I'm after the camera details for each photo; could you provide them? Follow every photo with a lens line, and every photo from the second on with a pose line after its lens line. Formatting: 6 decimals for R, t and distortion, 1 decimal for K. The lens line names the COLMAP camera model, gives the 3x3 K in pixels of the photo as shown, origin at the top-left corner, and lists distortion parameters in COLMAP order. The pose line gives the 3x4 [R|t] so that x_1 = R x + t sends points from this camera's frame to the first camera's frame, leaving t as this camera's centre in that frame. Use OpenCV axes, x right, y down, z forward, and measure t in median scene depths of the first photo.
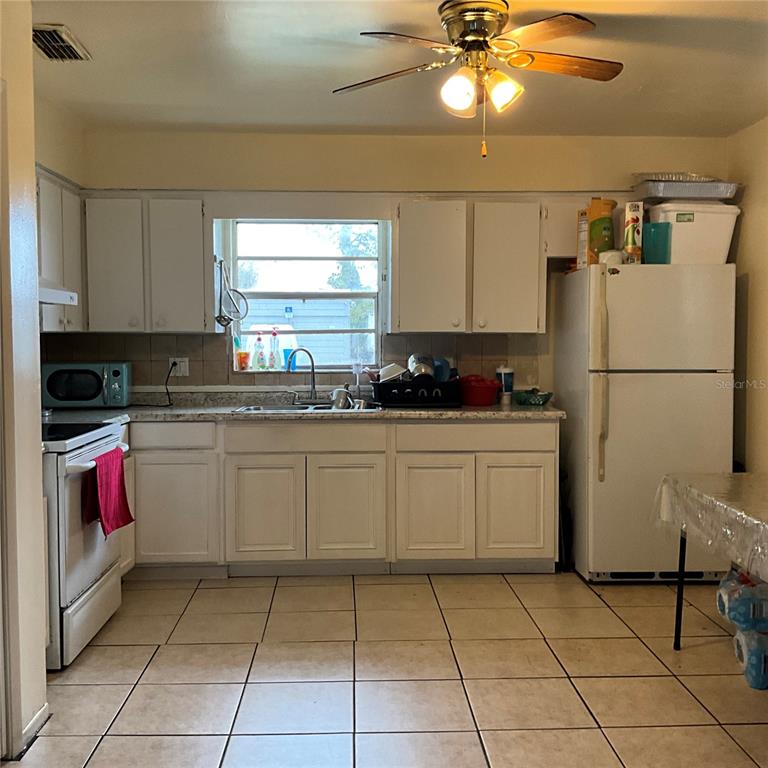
lens RADIAL K [[838.7, 0, 384.0], [0, 838.7, 384.0], [0, 0, 1]] dist [0.131098, -0.294254]
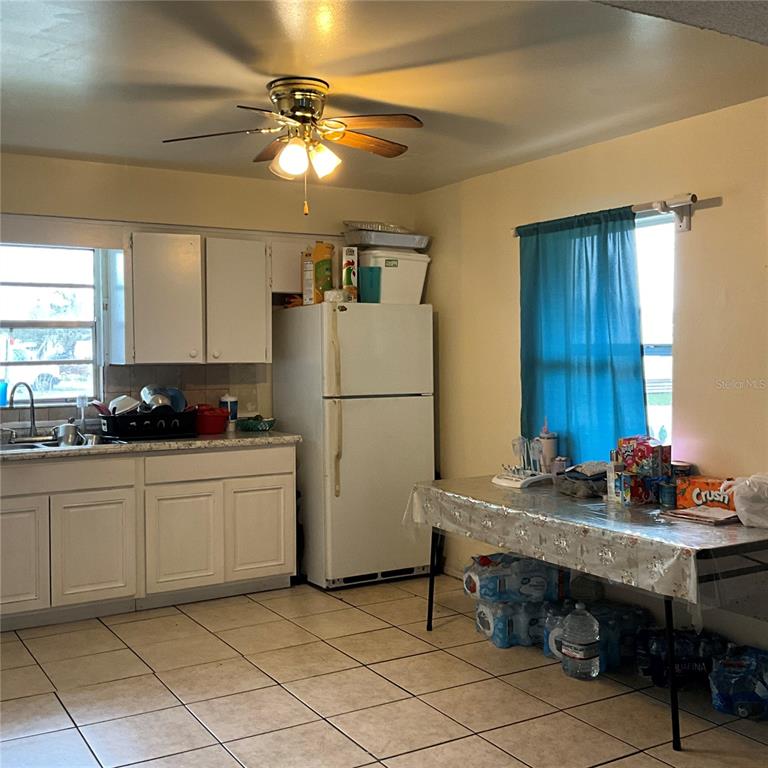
lens RADIAL K [[901.8, 0, 384.0], [0, 901.8, 384.0], [0, 0, 1]] dist [0.096054, -0.199234]
pose [[0.880904, -0.022673, 0.472751, -0.239718], [0.035050, 0.999234, -0.017386, -0.009573], [-0.471995, 0.031885, 0.881024, -0.077569]]
